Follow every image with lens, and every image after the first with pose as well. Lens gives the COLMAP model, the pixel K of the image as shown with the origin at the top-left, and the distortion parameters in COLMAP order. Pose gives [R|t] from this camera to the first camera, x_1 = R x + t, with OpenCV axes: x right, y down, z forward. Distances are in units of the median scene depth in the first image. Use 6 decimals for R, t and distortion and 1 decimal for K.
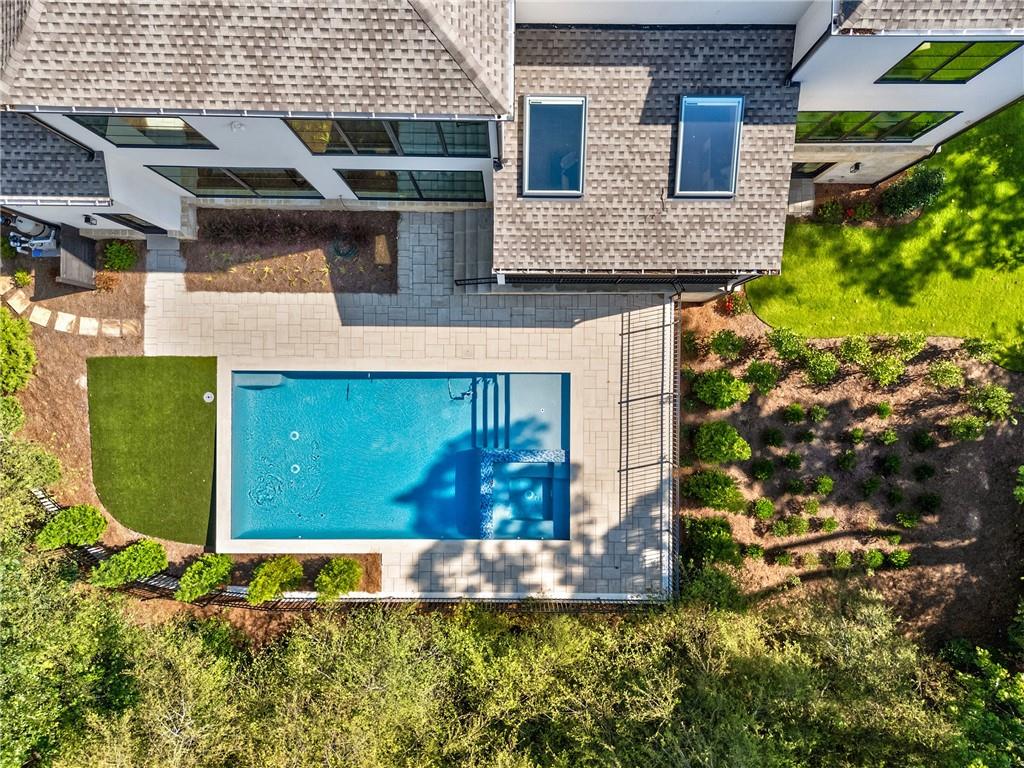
lens RADIAL K [[754.4, 0, 512.0], [0, 754.4, 384.0], [0, 0, 1]] dist [0.058851, -0.058081]
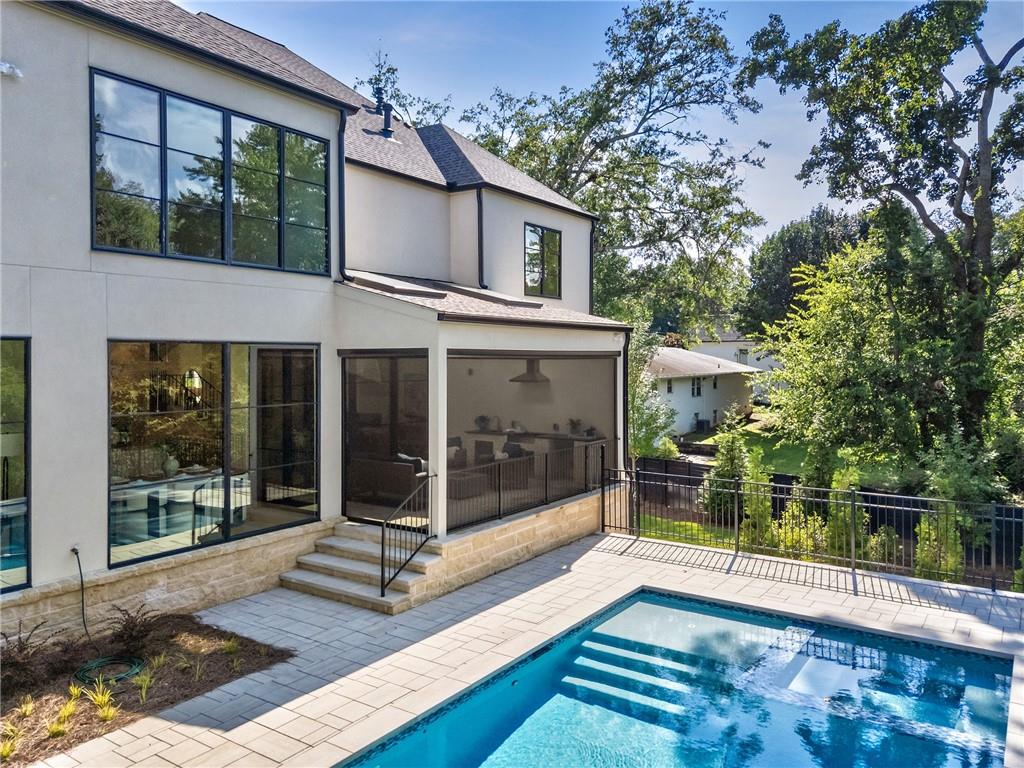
lens RADIAL K [[760.0, 0, 509.1], [0, 760.0, 379.9], [0, 0, 1]] dist [0.086555, -0.088789]
pose [[0.566744, -0.030597, 0.823325, -0.432286], [0.823549, -0.007875, -0.567191, 0.224026], [0.023838, 0.999501, 0.020736, 0.838298]]
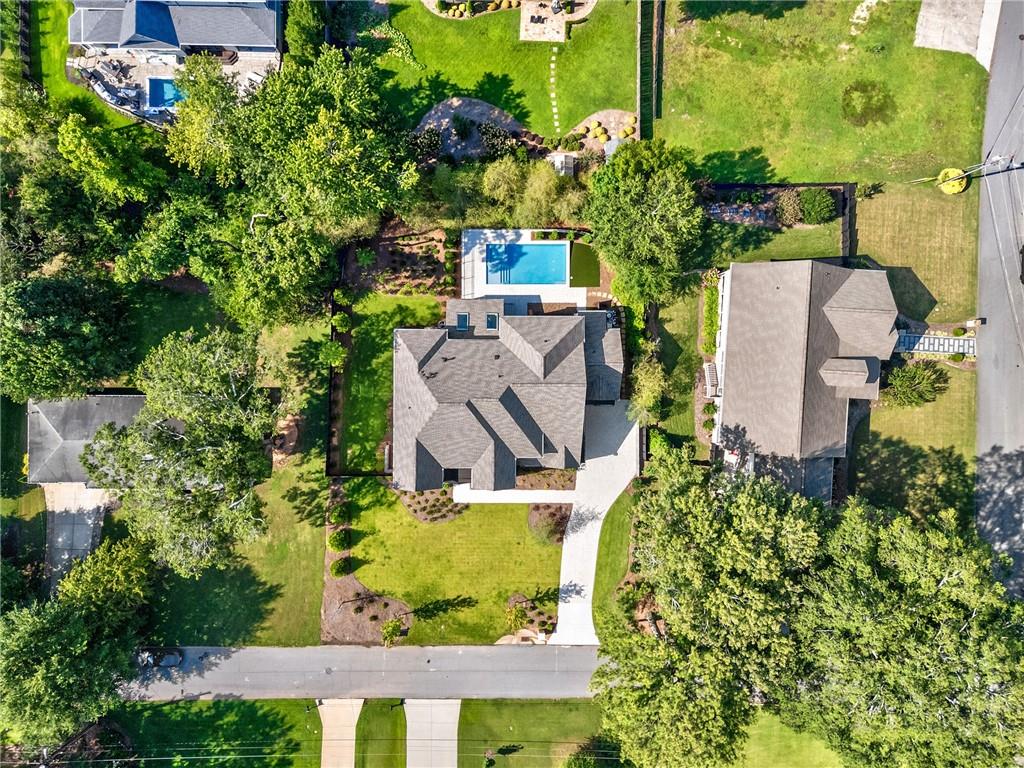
lens RADIAL K [[754.4, 0, 512.0], [0, 754.4, 384.0], [0, 0, 1]] dist [0.058851, -0.058081]
pose [[-0.999970, 0.003670, -0.006830, -0.036901], [-0.003670, -0.999993, 0.000064, -0.575977], [-0.006830, 0.000089, 0.999977, -3.213676]]
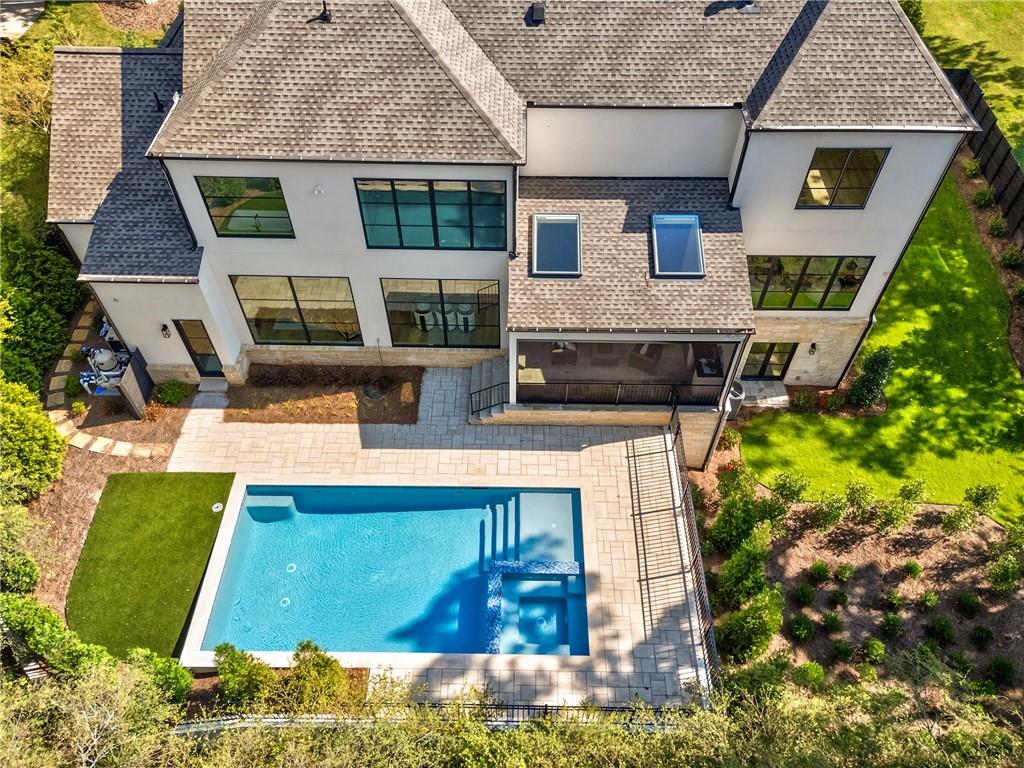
lens RADIAL K [[754.4, 0, 512.0], [0, 754.4, 384.0], [0, 0, 1]] dist [0.058851, -0.058081]
pose [[0.999957, 0.004361, -0.008196, -0.006274], [-0.008621, 0.763783, -0.645415, 0.533550], [0.003445, 0.645458, 0.763788, 0.137605]]
